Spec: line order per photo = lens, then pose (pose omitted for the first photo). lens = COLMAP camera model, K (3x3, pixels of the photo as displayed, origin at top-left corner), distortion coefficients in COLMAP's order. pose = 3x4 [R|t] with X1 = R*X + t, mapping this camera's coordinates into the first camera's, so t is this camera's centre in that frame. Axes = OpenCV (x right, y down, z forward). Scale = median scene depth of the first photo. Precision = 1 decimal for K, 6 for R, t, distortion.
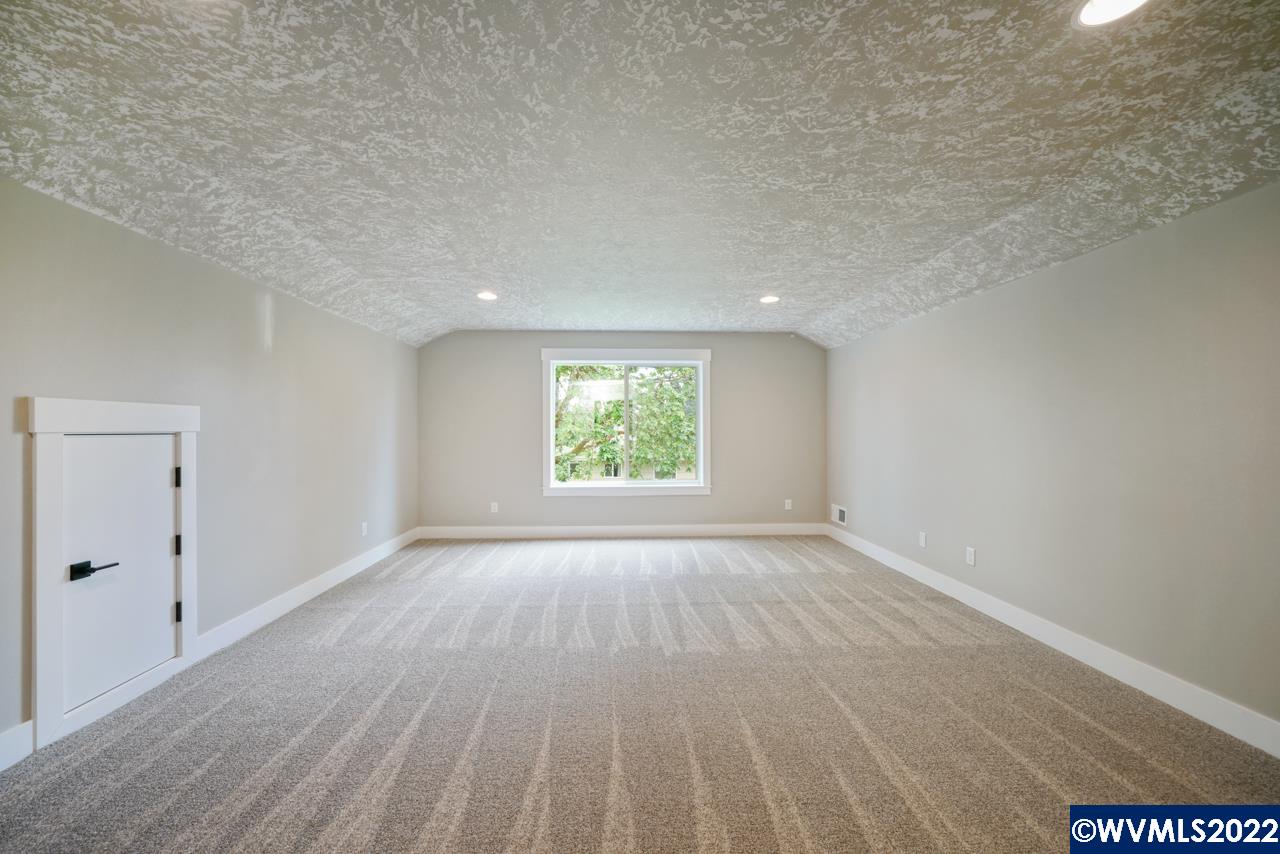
lens RADIAL K [[501.3, 0, 640.0], [0, 501.3, 427.0], [0, 0, 1]] dist [-0.001172, -0.000022]
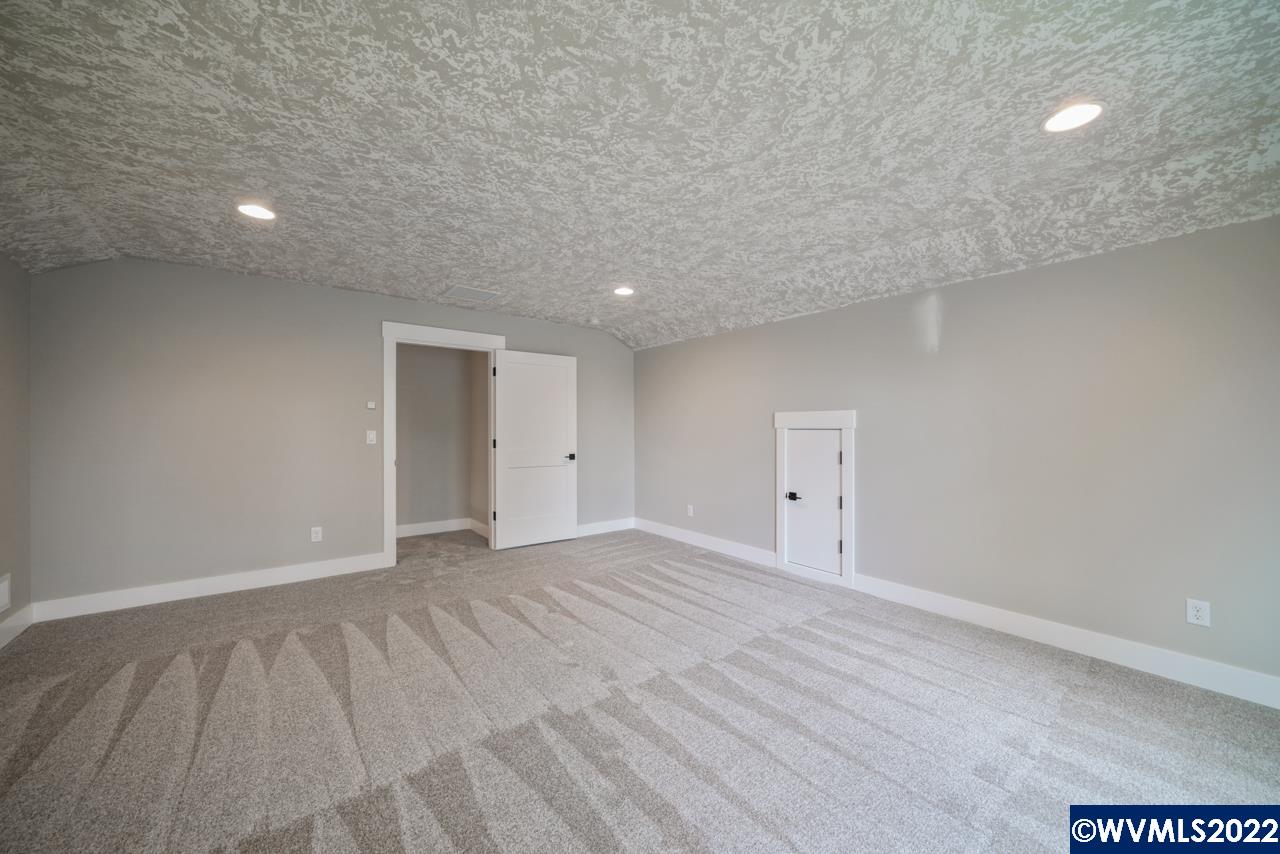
lens RADIAL K [[501.3, 0, 640.0], [0, 501.3, 427.0], [0, 0, 1]] dist [-0.001172, -0.000022]
pose [[-0.842780, -0.001870, -0.538254, 0.481872], [0.001205, 0.999985, -0.005360, 0.015853], [0.538256, -0.005166, -0.842766, 2.292731]]
